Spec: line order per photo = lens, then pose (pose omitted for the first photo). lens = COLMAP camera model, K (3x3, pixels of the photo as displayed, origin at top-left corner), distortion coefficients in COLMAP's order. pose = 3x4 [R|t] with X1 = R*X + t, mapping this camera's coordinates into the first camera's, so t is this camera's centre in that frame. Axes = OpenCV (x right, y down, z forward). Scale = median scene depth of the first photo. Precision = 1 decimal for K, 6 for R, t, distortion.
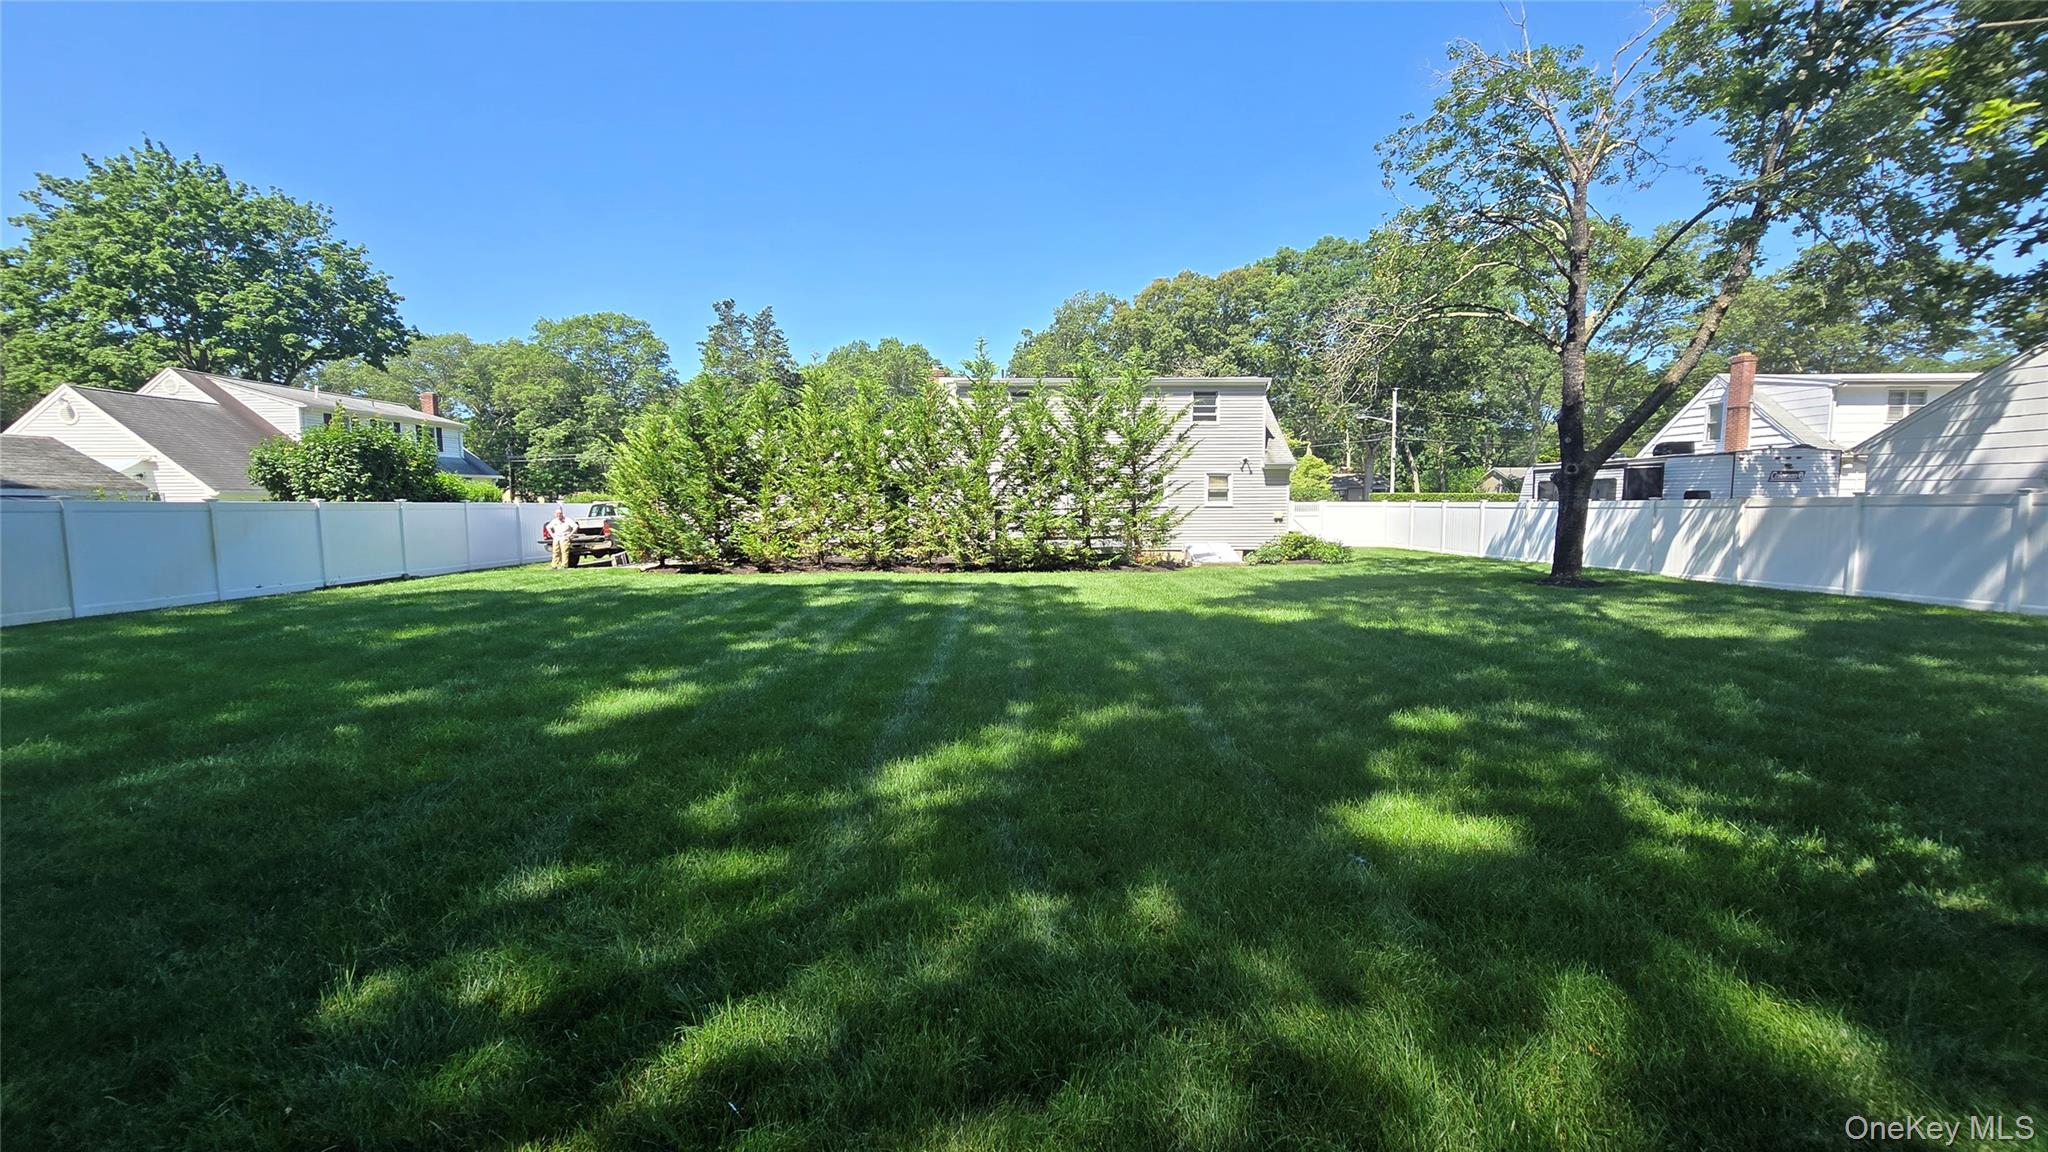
lens RADIAL K [[857.9, 0, 1021.8], [0, 857.9, 543.8], [0, 0, 1]] dist [0.000626, 0.000179]
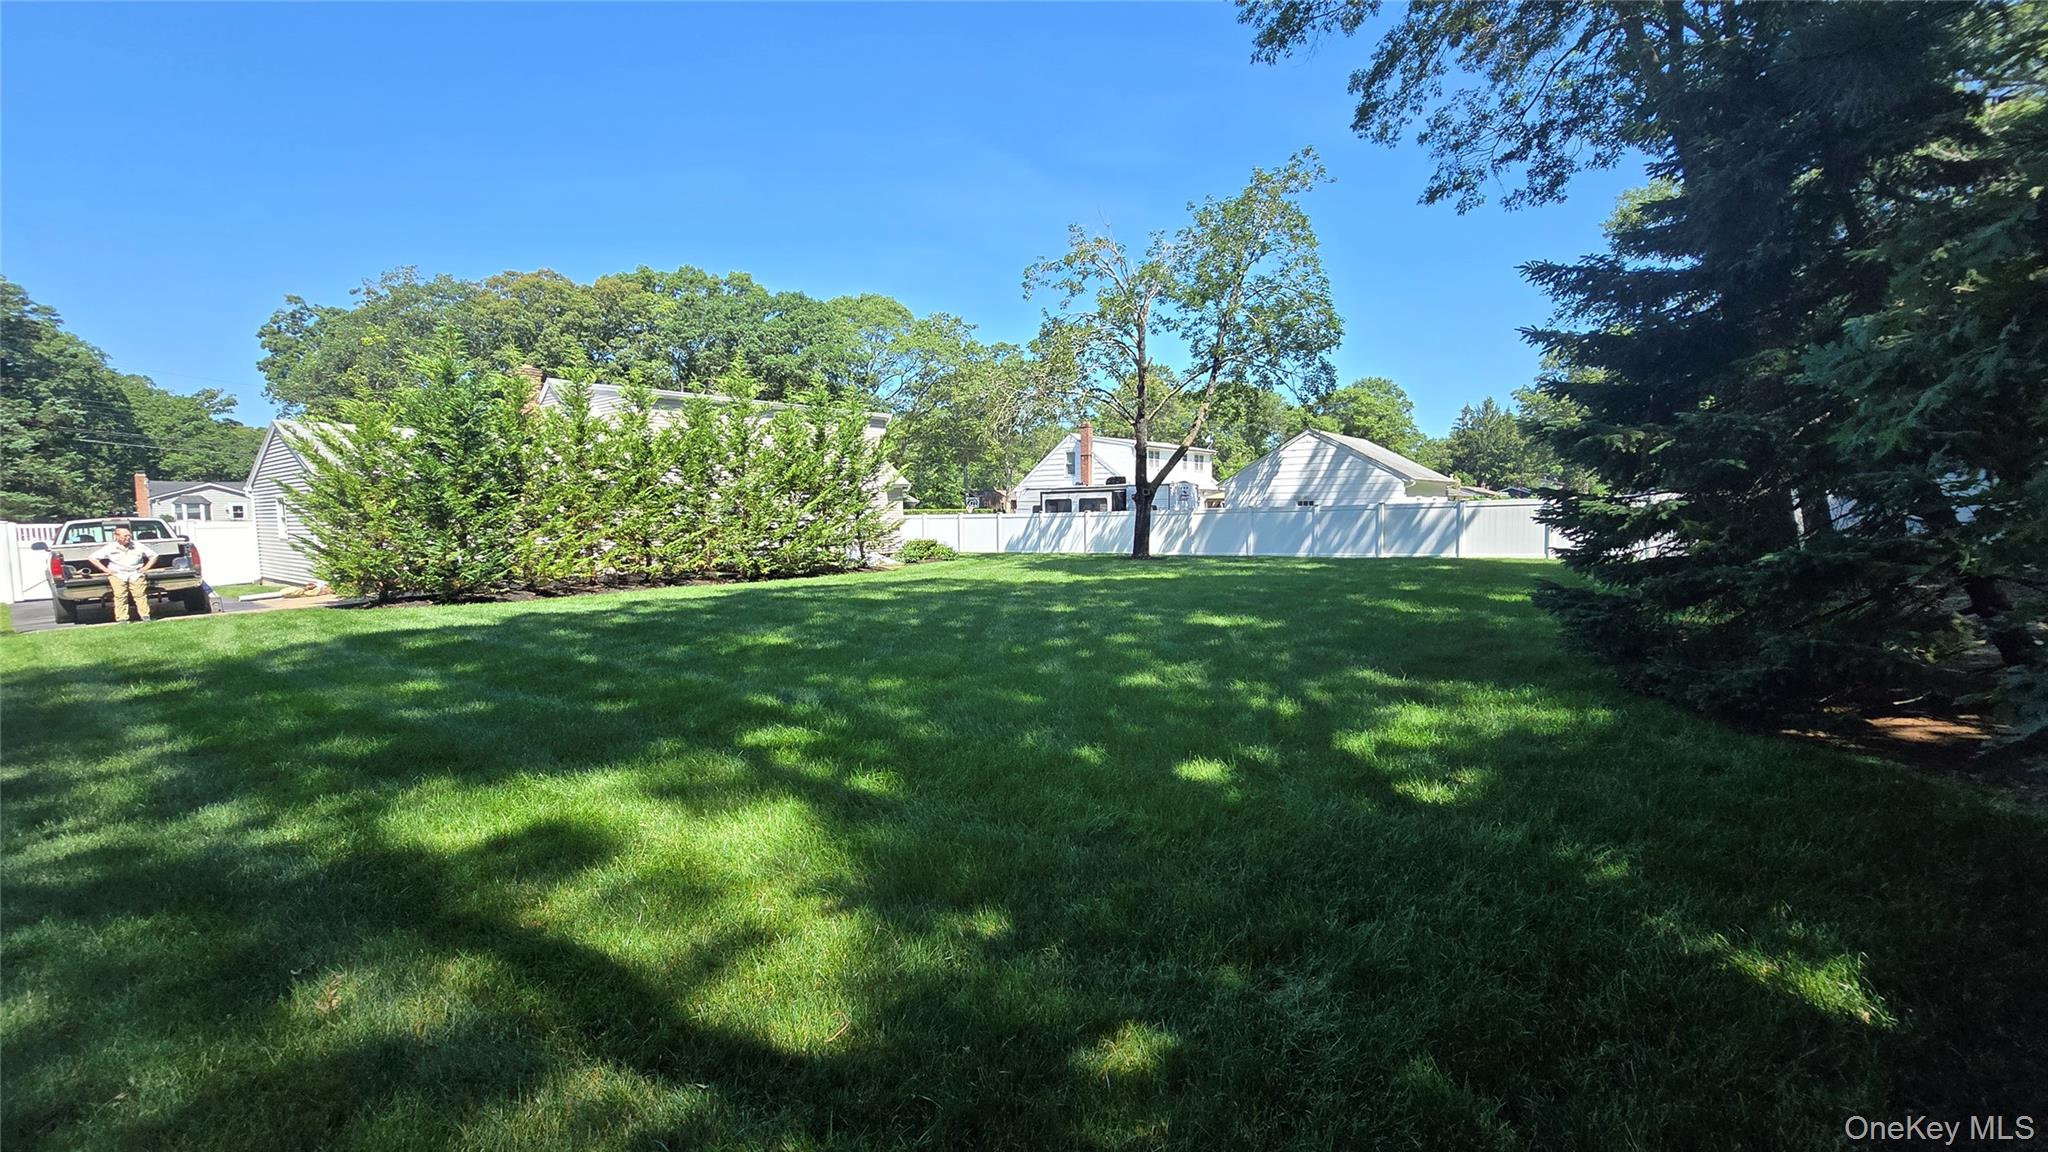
lens RADIAL K [[819.8, 0, 1030.7], [0, 819.8, 580.5], [0, 0, 1]] dist [-0.001036, -0.000113]
pose [[0.668008, -0.068072, 0.741034, -0.503258], [0.048763, 0.997671, 0.047690, -0.000269], [-0.742555, 0.004278, 0.669772, 0.042486]]
